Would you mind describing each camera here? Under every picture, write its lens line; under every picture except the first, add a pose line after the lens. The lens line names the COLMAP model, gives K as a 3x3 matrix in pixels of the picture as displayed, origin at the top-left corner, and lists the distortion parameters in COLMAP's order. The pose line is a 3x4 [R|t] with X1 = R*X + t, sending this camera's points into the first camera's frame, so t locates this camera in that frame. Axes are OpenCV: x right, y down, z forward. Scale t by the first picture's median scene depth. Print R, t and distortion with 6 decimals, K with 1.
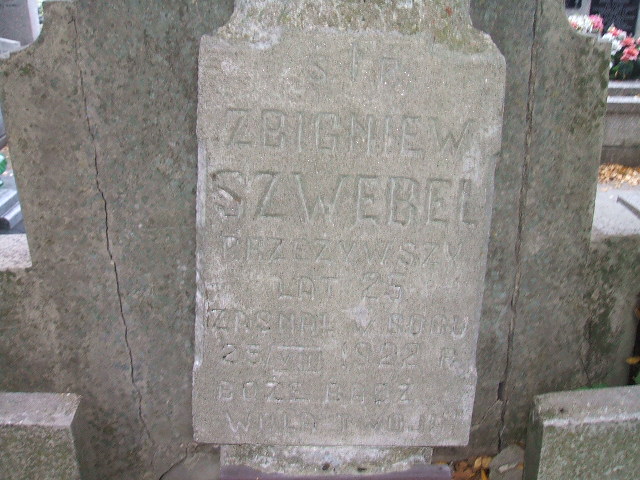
lens RADIAL K [[698.9, 0, 321.4], [0, 698.9, 273.2], [0, 0, 1]] dist [-0.150409, 0.159694]
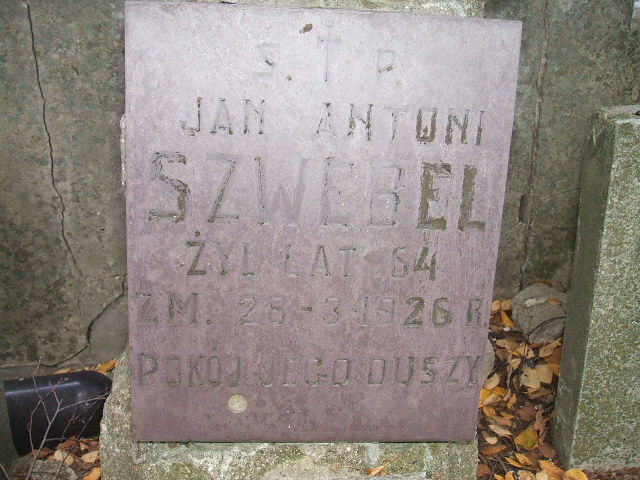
lens RADIAL K [[698.9, 0, 321.4], [0, 698.9, 273.2], [0, 0, 1]] dist [-0.150409, 0.159694]
pose [[0.999186, -0.002409, 0.040256, -0.005006], [0.003615, 0.999546, -0.029921, 0.289797], [-0.040166, 0.030042, 0.998741, 0.234026]]
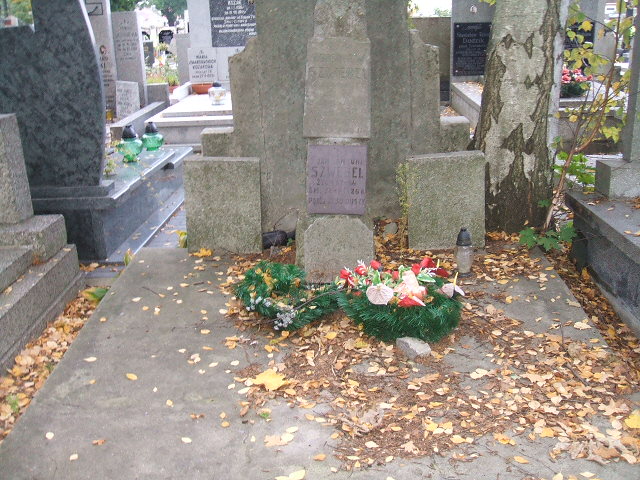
lens RADIAL K [[698.9, 0, 321.4], [0, 698.9, 273.2], [0, 0, 1]] dist [-0.150409, 0.159694]
pose [[0.998146, -0.005089, -0.060659, 0.092079], [0.000189, 0.996754, -0.080507, 0.741553], [0.060872, 0.080346, 0.994907, -1.621681]]
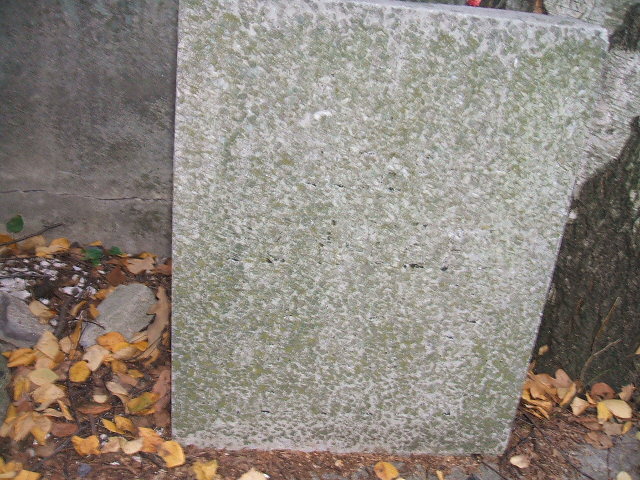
lens RADIAL K [[698.9, 0, 321.4], [0, 698.9, 273.2], [0, 0, 1]] dist [-0.150409, 0.159694]
pose [[0.986202, 0.110523, 0.123245, 0.289387], [-0.107007, 0.993649, -0.034814, 0.333878], [-0.126310, 0.021146, 0.991765, 0.329930]]
